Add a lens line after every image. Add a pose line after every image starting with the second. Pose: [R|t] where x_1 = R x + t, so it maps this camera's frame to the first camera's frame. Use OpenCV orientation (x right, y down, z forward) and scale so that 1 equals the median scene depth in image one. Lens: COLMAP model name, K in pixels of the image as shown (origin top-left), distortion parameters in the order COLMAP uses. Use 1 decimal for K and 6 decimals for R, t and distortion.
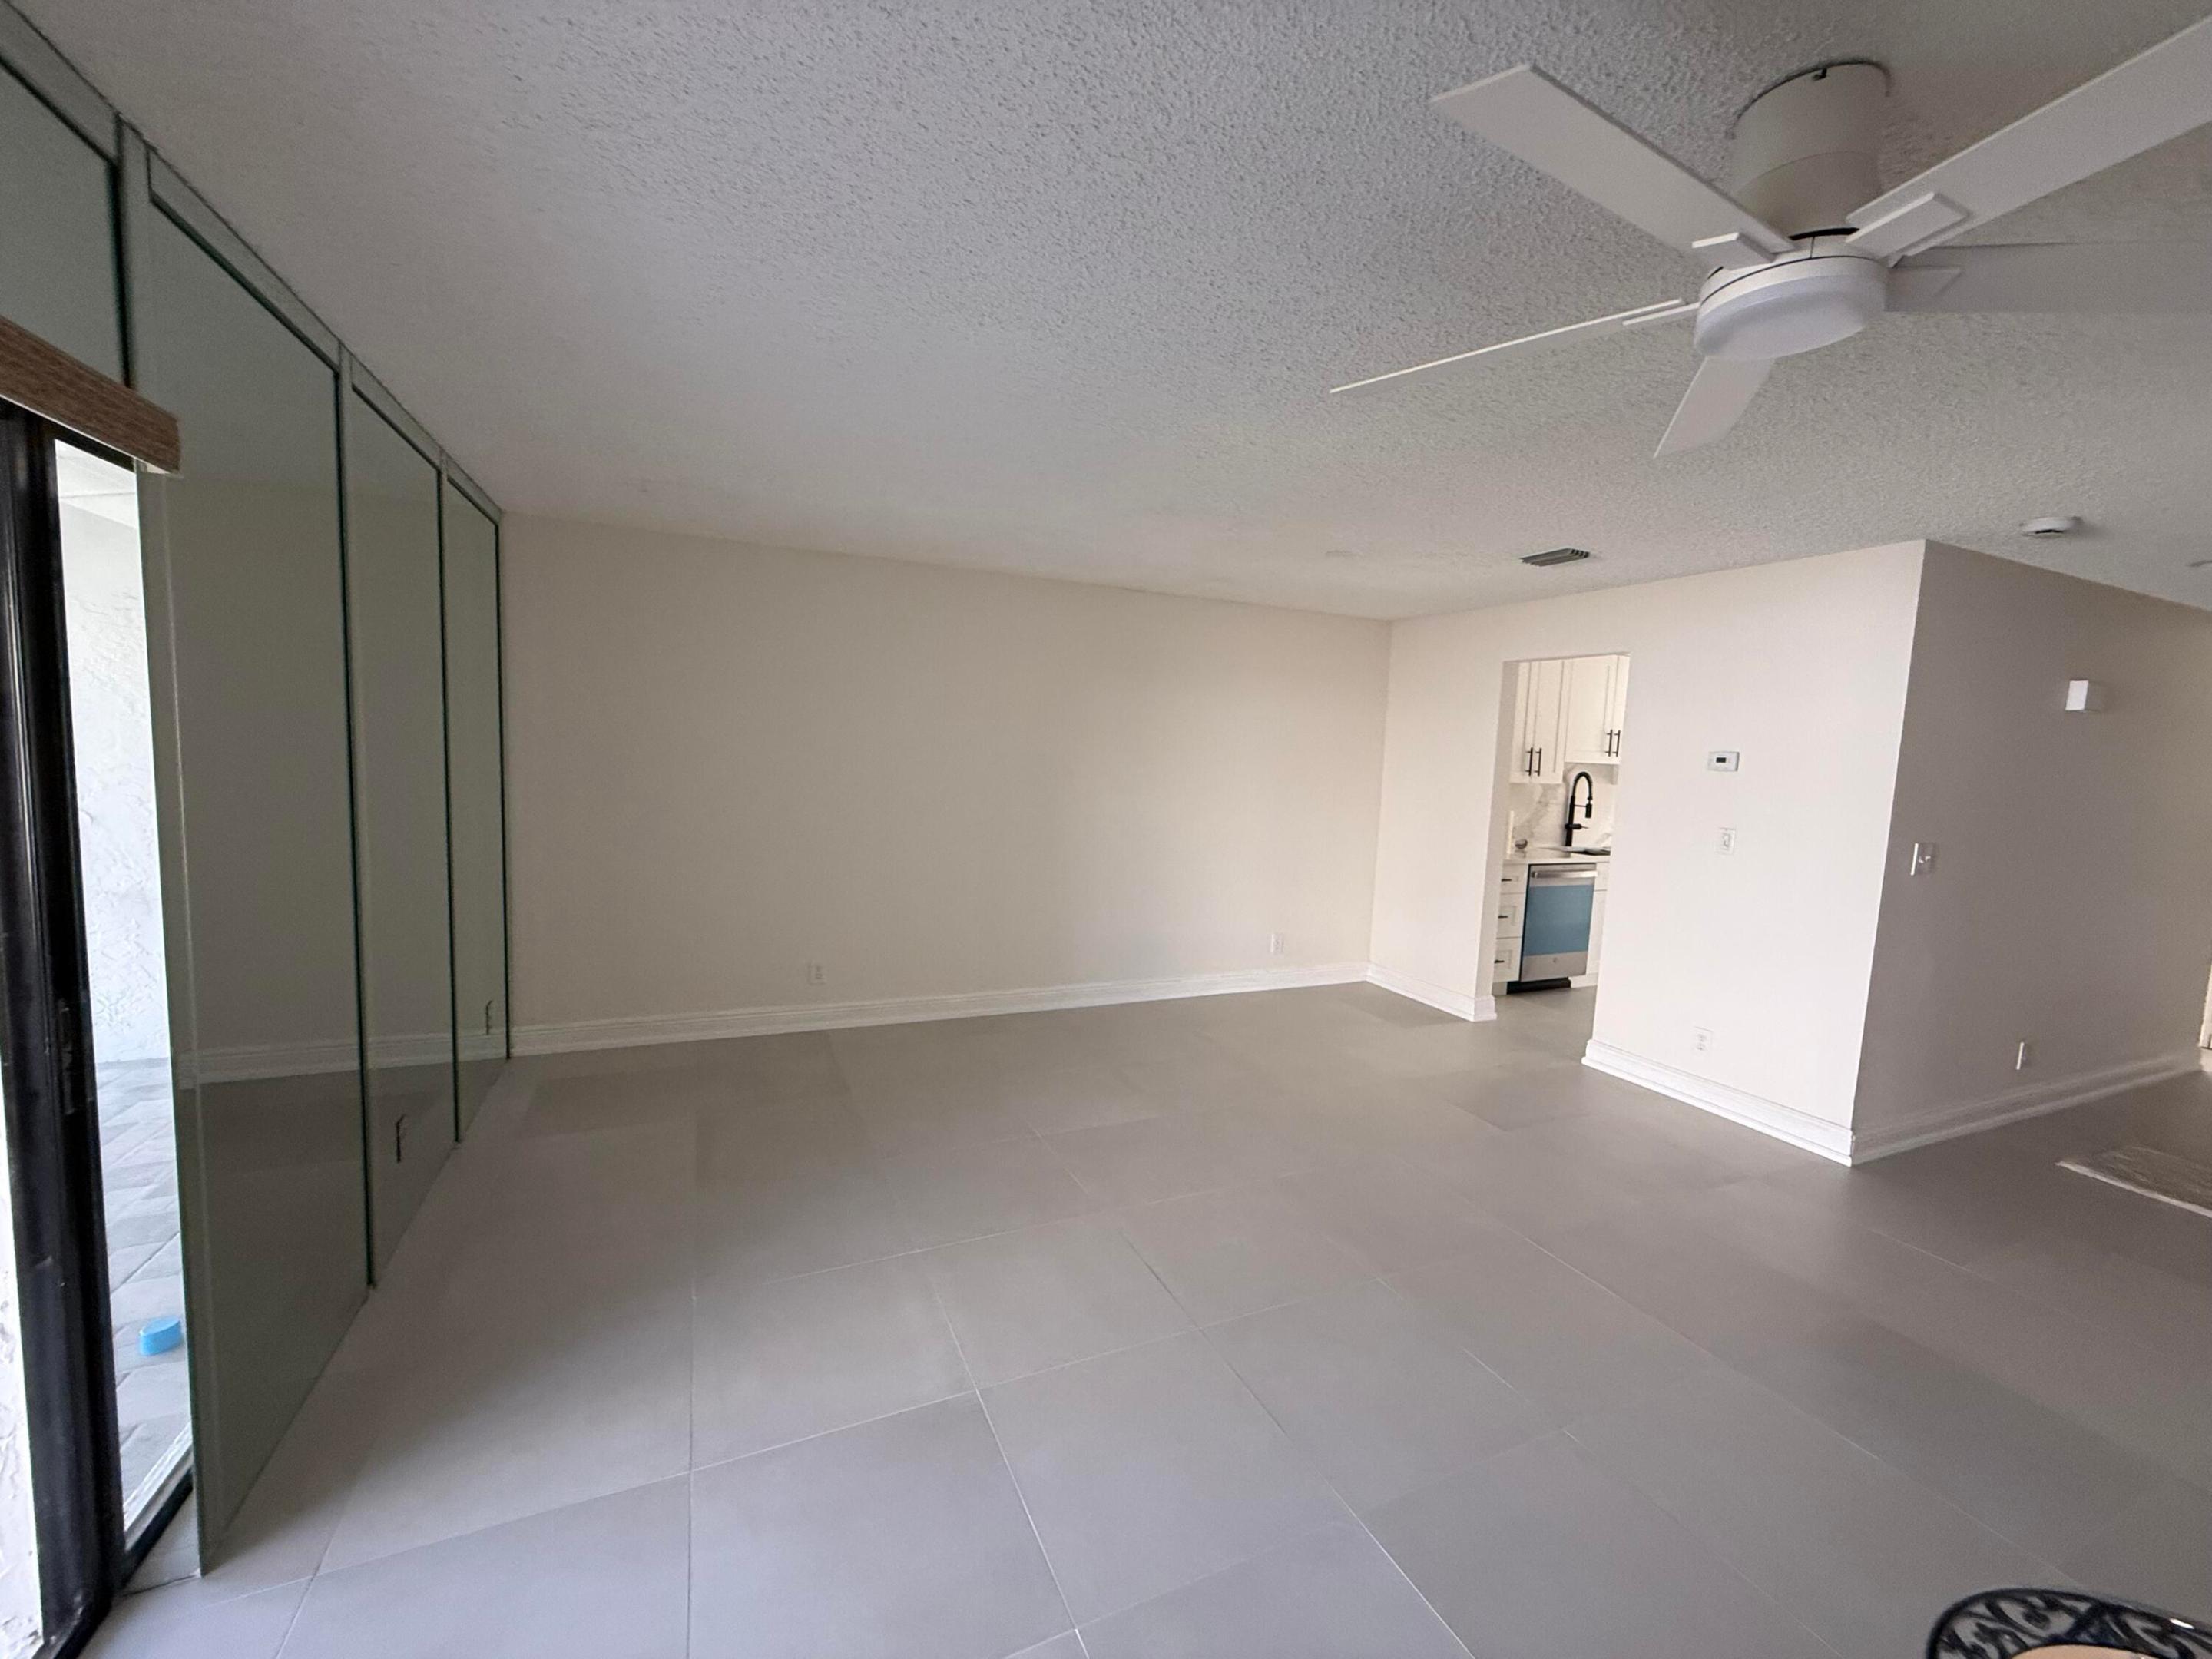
lens RADIAL K [[878.8, 0, 1099.8], [0, 878.8, 830.1], [0, 0, 1]] dist [0.000055, 0.000010]
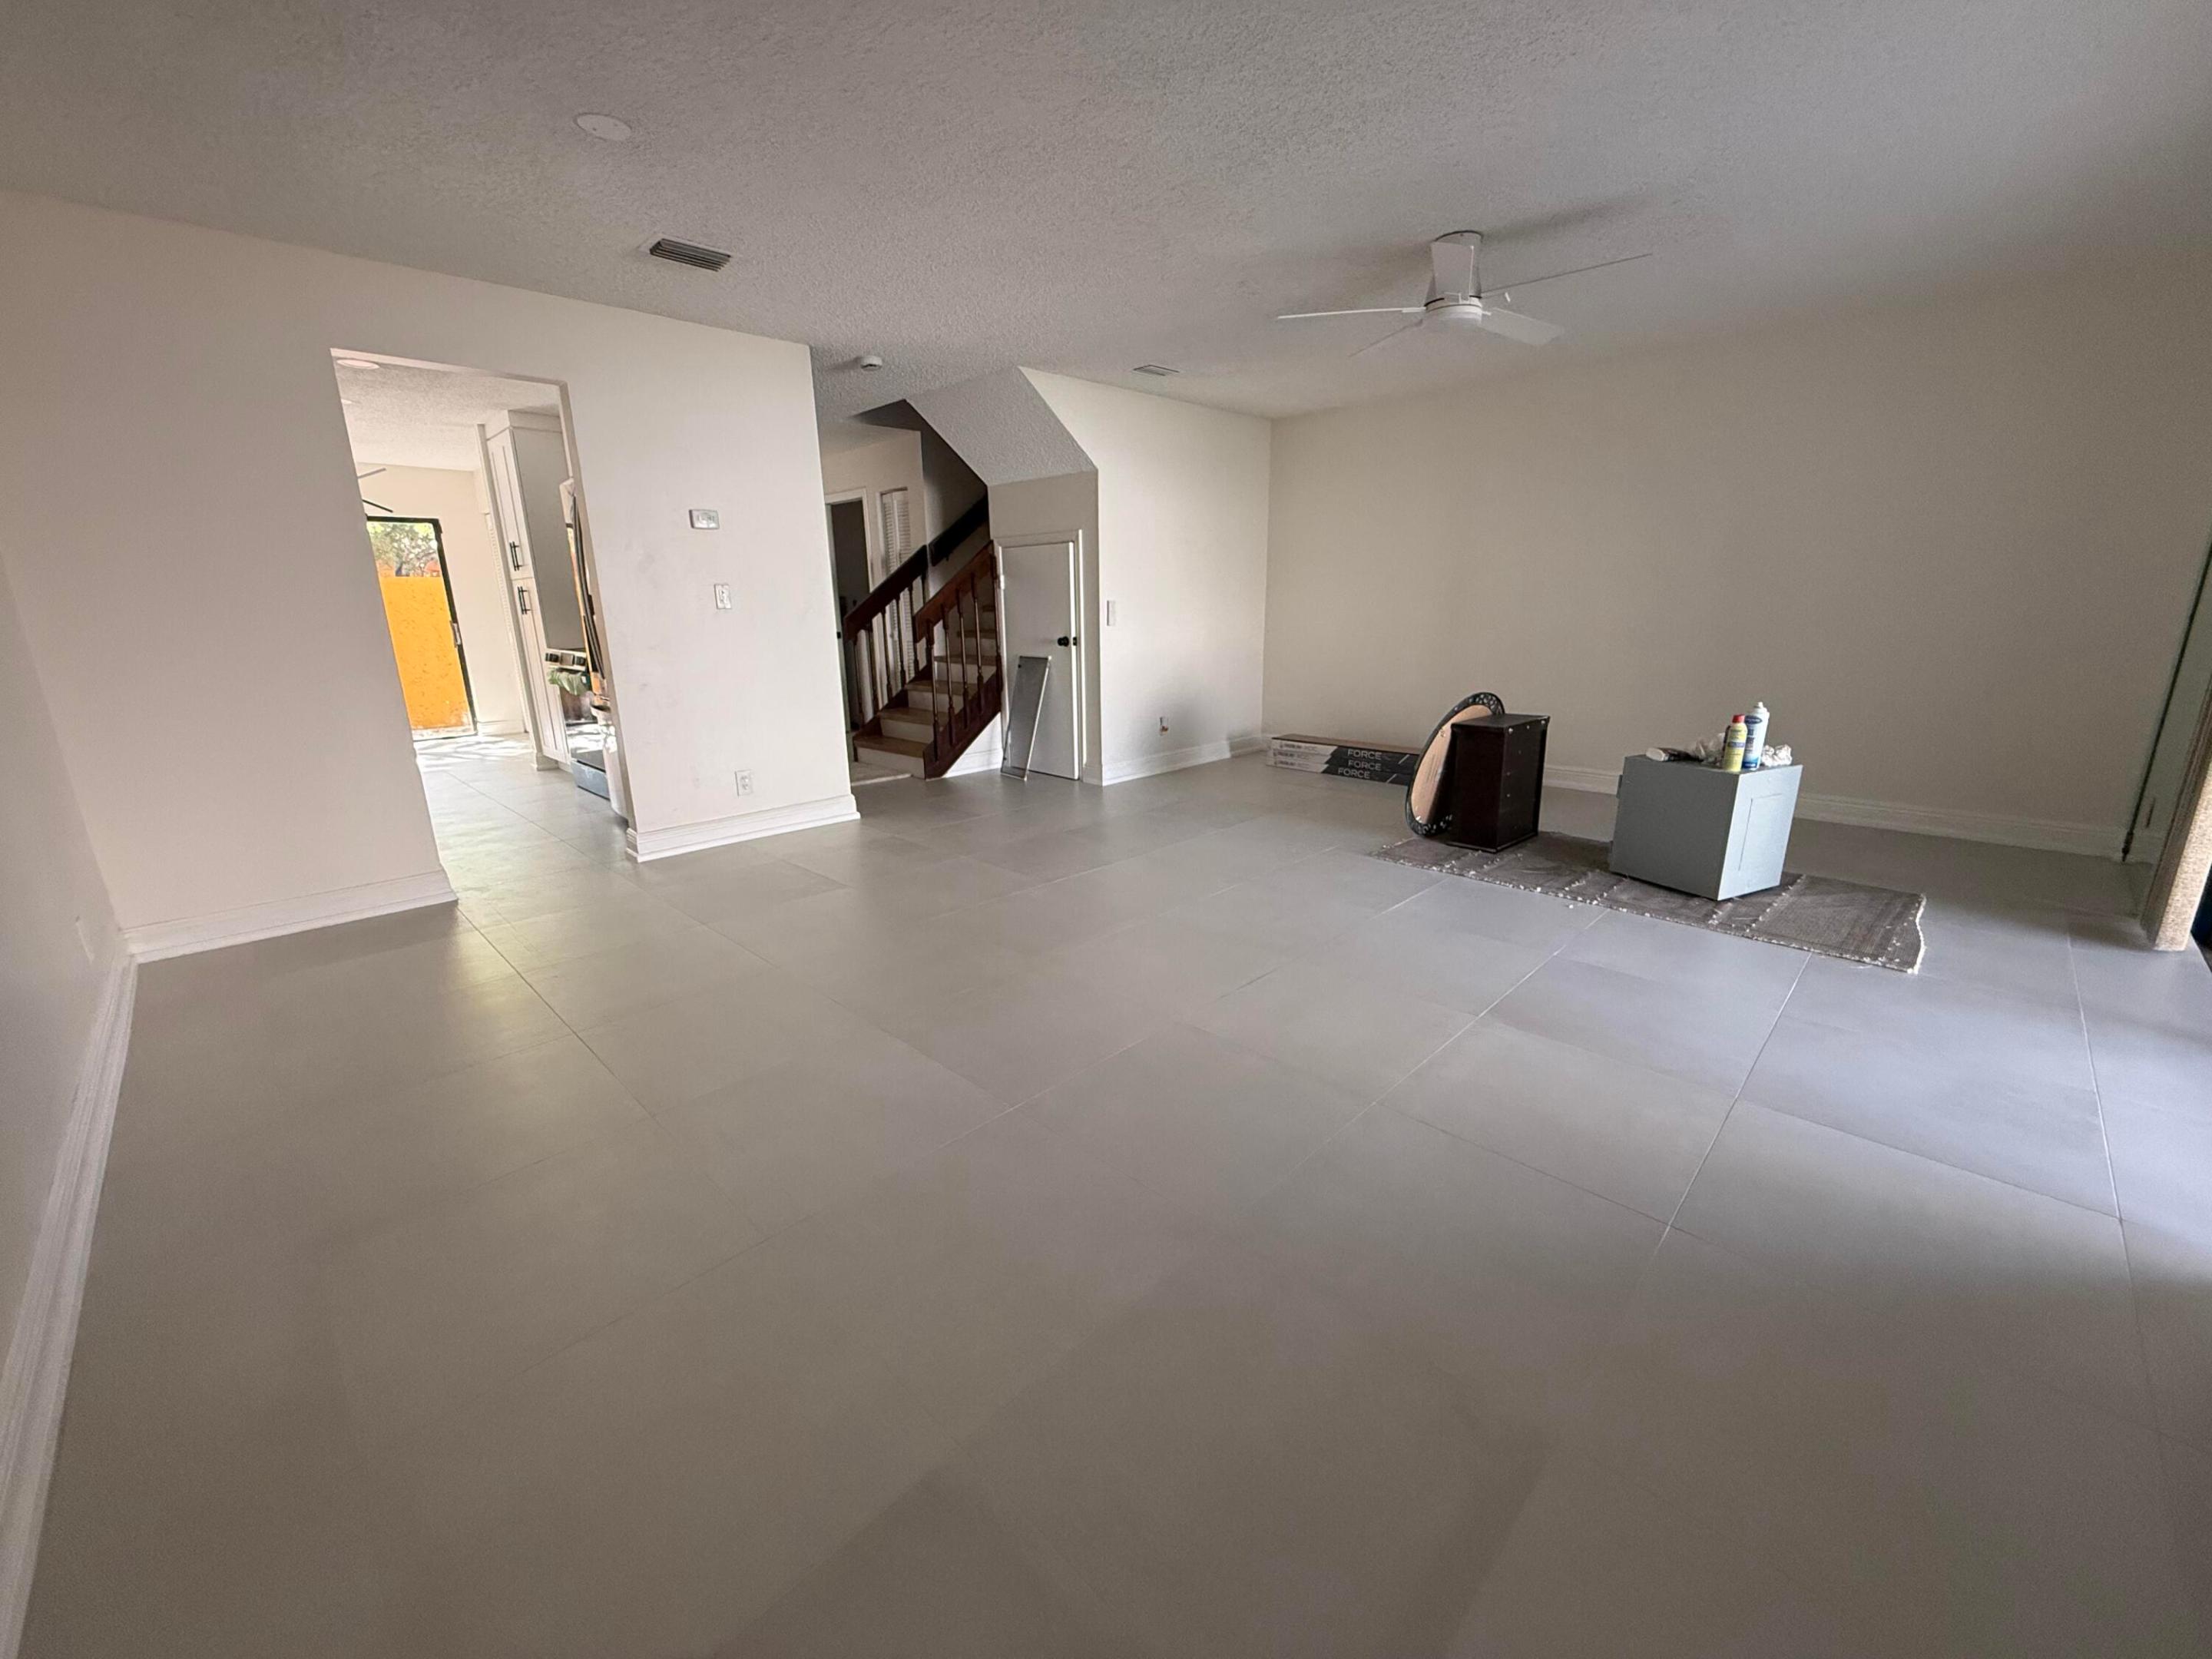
lens RADIAL K [[878.8, 0, 1098.9], [0, 878.8, 821.6], [0, 0, 1]] dist [0.000055, 0.000010]
pose [[-0.368154, -0.264450, 0.891364, -0.841725], [0.085037, 0.945102, 0.315516, -0.039167], [-0.925868, 0.191957, -0.325455, 1.605658]]
